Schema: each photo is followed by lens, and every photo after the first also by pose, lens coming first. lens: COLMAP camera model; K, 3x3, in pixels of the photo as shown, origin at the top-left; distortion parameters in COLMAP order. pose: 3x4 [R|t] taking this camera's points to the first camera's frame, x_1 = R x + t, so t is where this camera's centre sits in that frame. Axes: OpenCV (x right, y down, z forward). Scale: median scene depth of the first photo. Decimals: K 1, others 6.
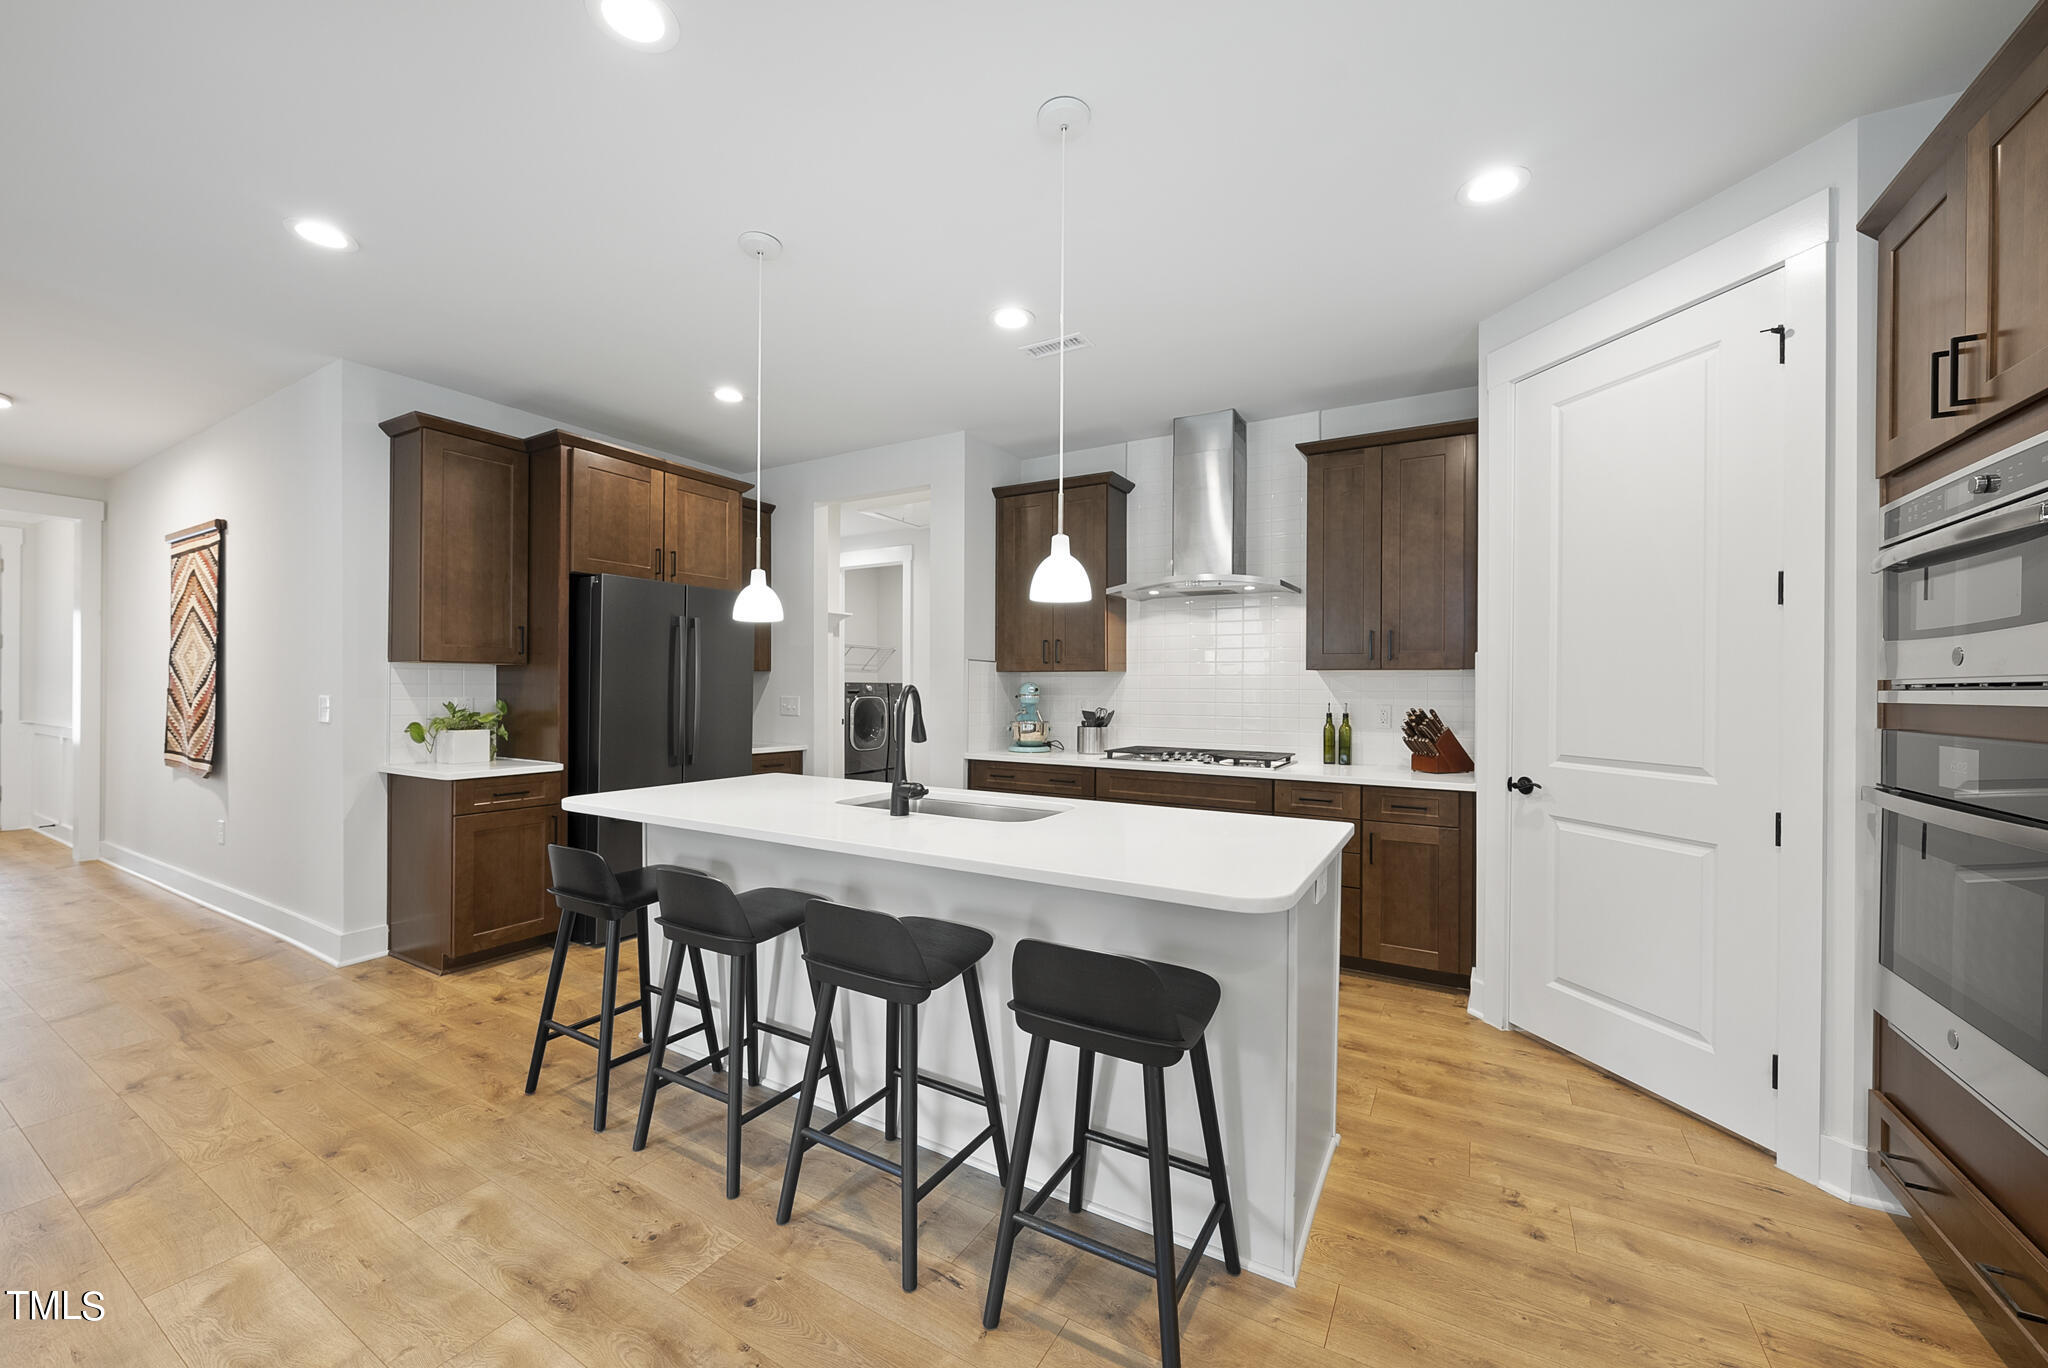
lens RADIAL K [[782.0, 0, 1022.3], [0, 782.0, 691.9], [0, 0, 1]] dist [-0.001483, 0.000674]
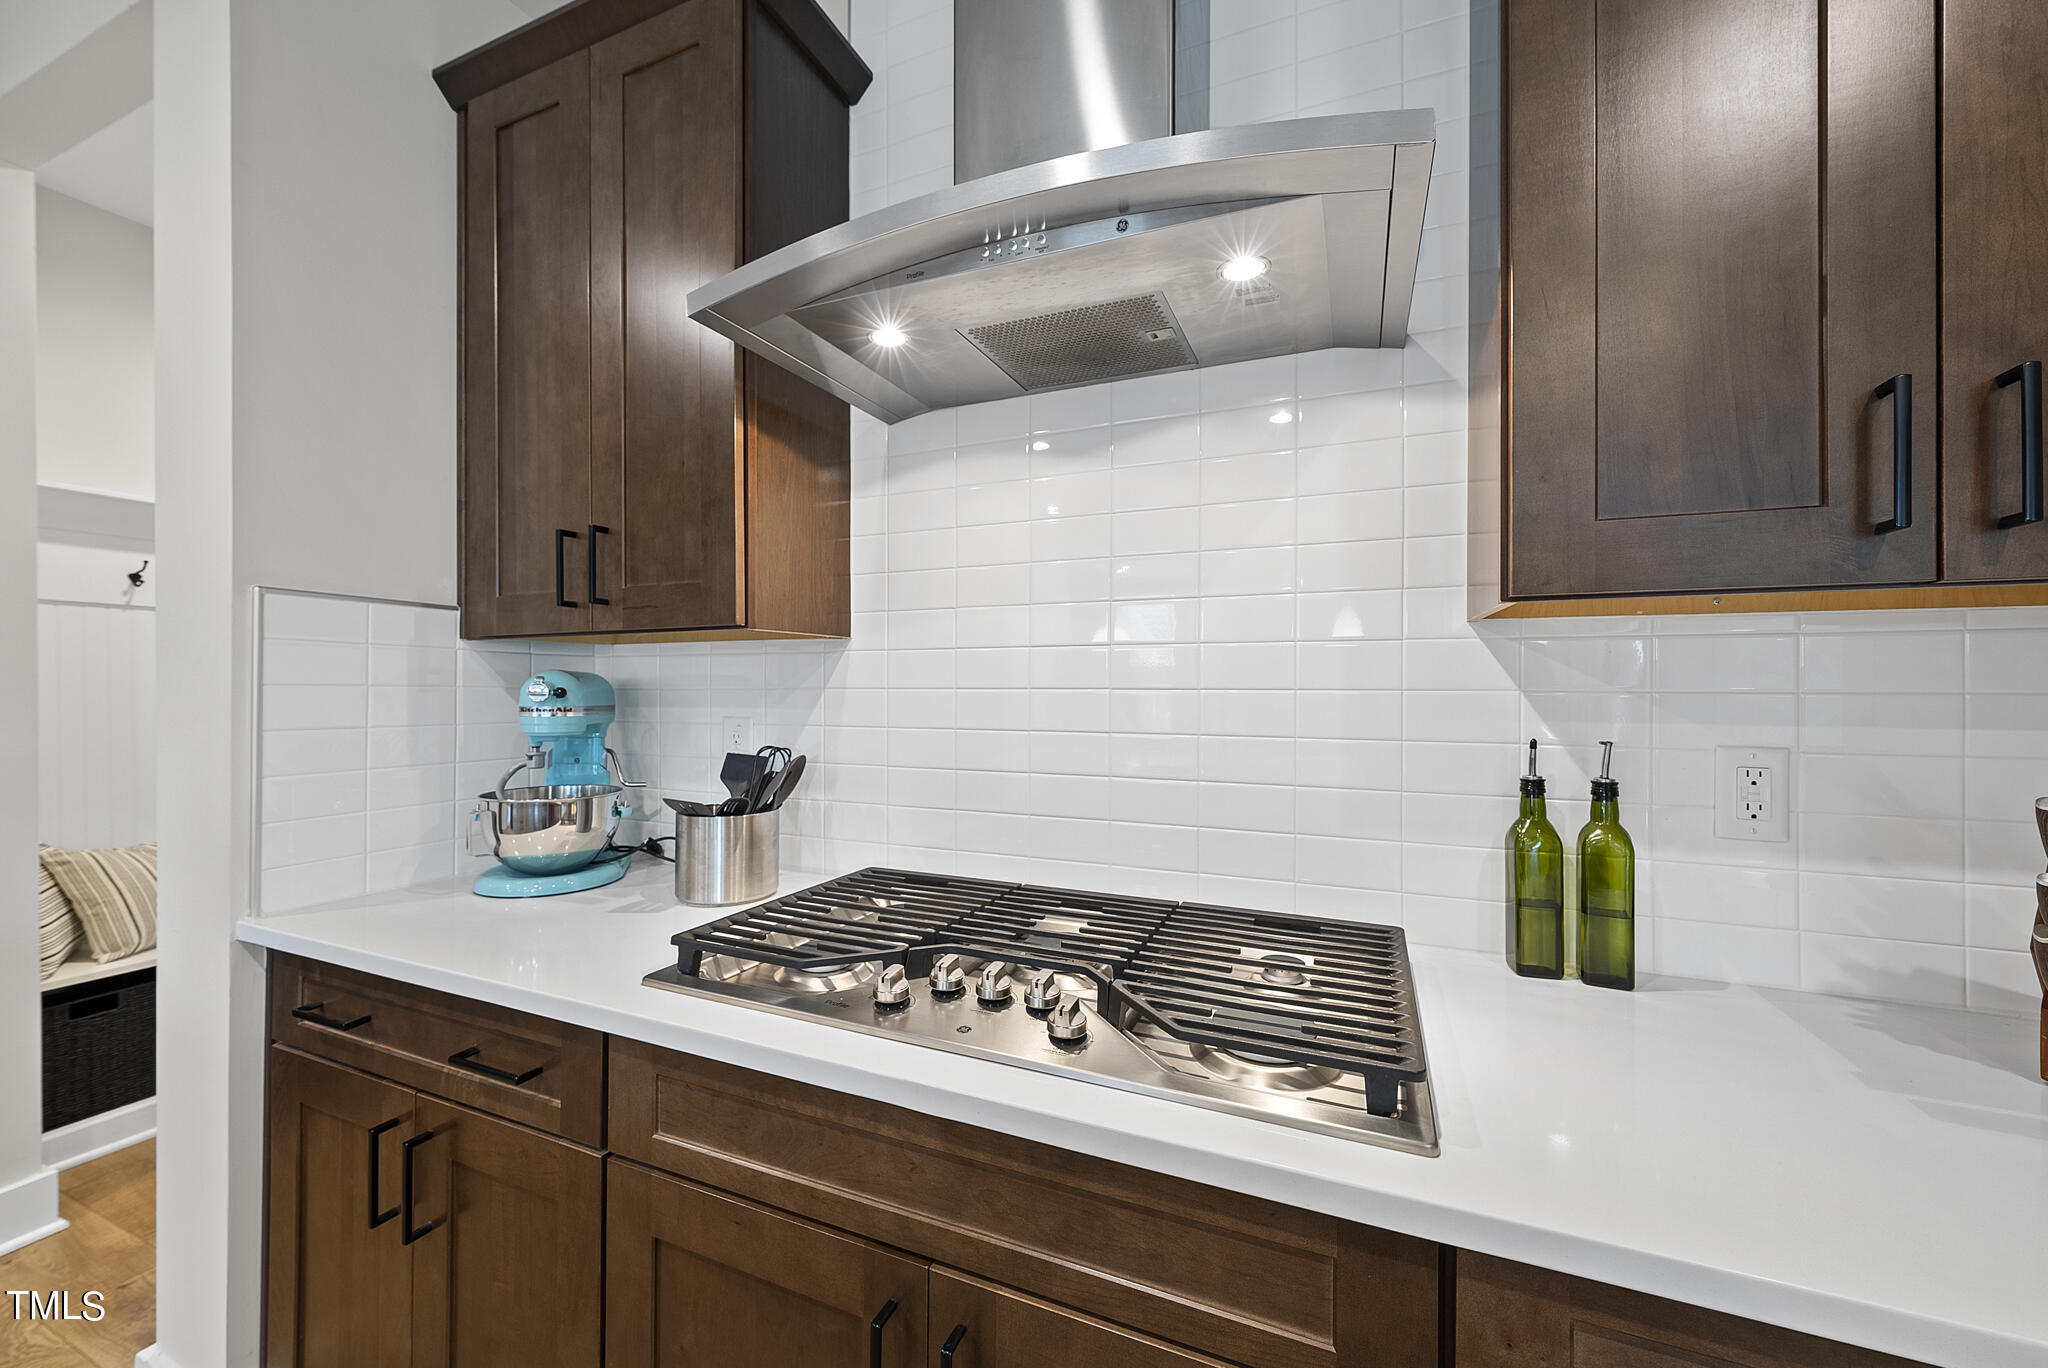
lens RADIAL K [[779.6, 0, 1029.8], [0, 779.6, 684.0], [0, 0, 1]] dist [-0.000806, 0.000253]
pose [[0.991186, -0.004702, 0.132396, 0.210696], [0.005383, 0.999974, -0.004788, -0.004919], [-0.132370, 0.005459, 0.991185, 0.841562]]
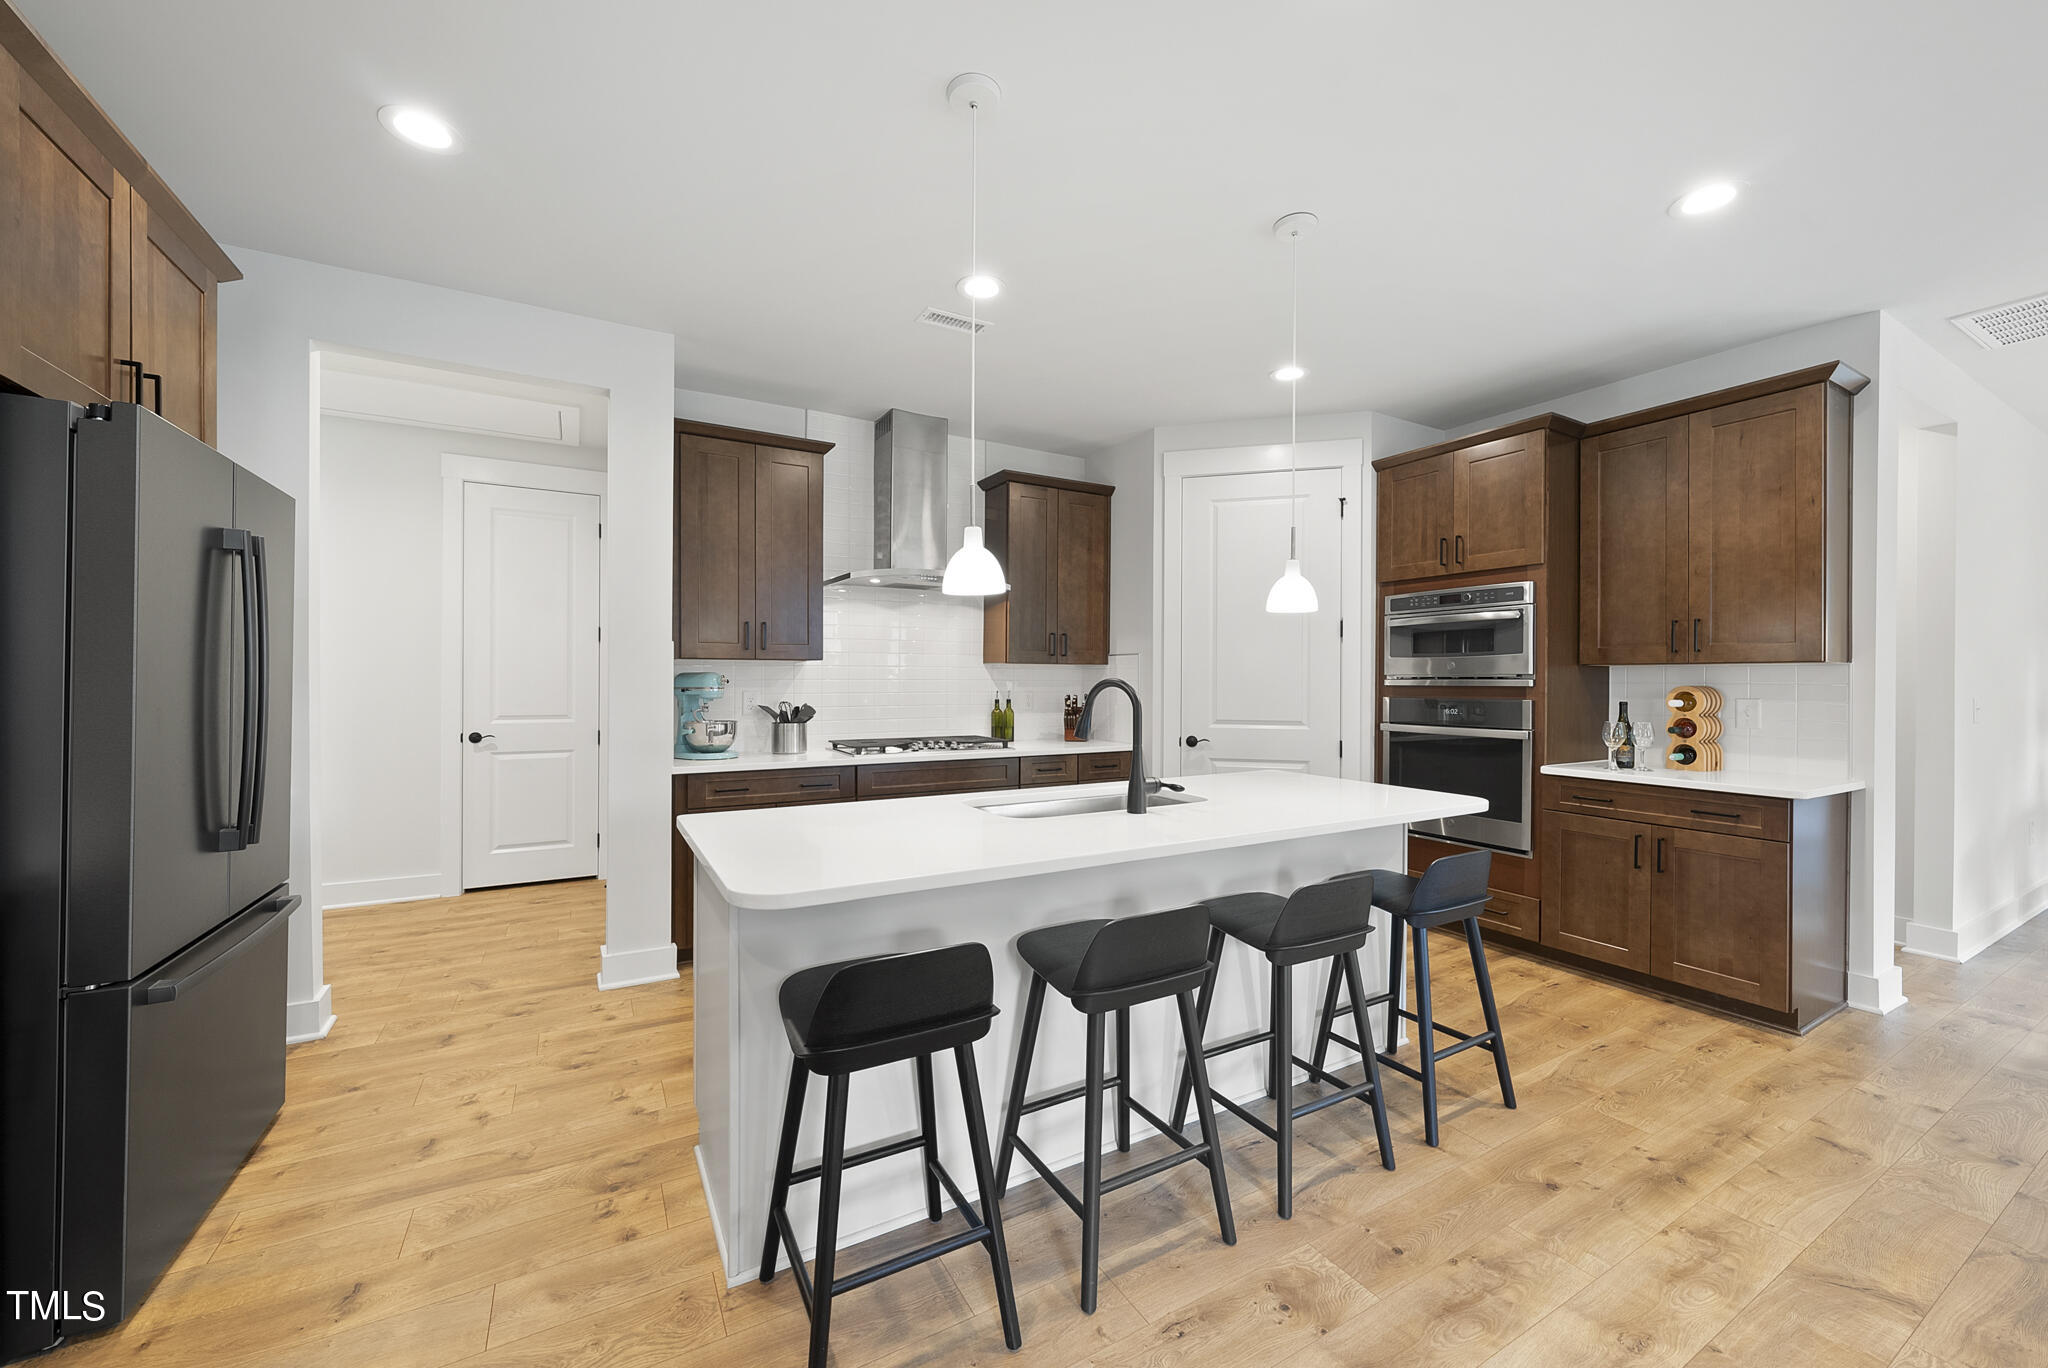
lens RADIAL K [[786.1, 0, 1027.6], [0, 786.1, 686.5], [0, 0, 1]] dist [-0.002081, 0.000095]
pose [[0.494311, -0.013041, 0.869187, -0.686871], [0.005321, 0.999914, 0.011976, -0.007573], [-0.869269, -0.001295, 0.494338, 0.406400]]
